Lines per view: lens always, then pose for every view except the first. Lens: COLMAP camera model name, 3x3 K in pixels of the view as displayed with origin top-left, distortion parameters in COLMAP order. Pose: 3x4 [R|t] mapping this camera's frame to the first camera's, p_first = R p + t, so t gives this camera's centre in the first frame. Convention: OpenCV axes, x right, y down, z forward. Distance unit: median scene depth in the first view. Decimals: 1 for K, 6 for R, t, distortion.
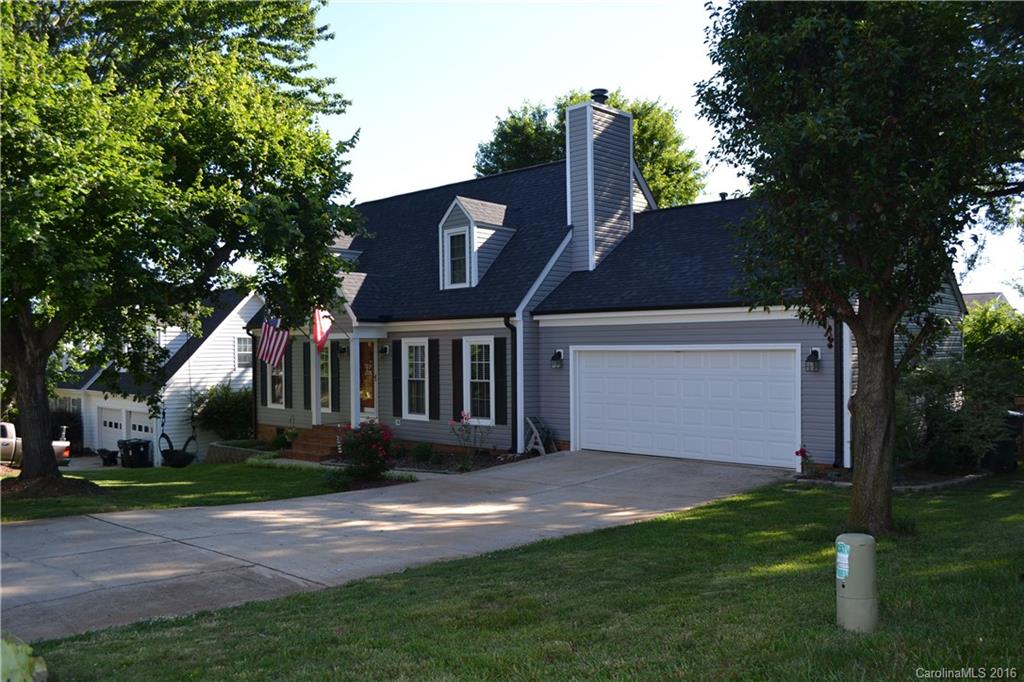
lens RADIAL K [[855.8, 0, 490.3], [0, 855.8, 352.9], [0, 0, 1]] dist [-0.076978, 0.011845]
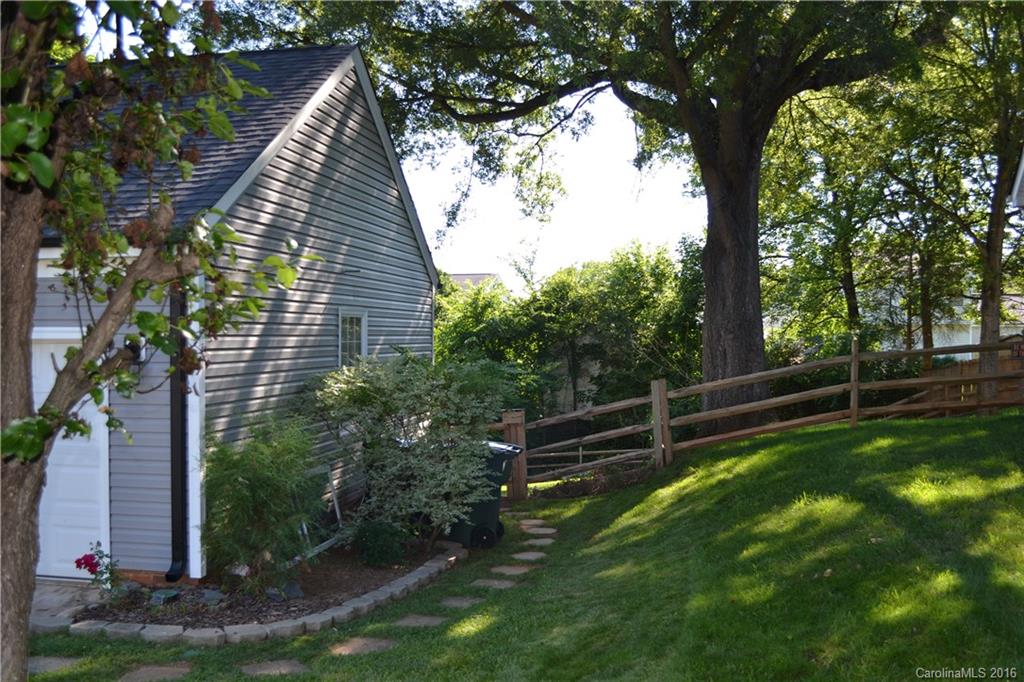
lens RADIAL K [[971.7, 0, 512.0], [0, 971.7, 341.0], [0, 0, 1]] dist [-0.000284, -0.000046]
pose [[0.846658, 0.008832, 0.532064, 0.270091], [-0.009740, 0.999952, -0.001100, -0.004671], [-0.532048, -0.004251, 0.846703, 0.408822]]
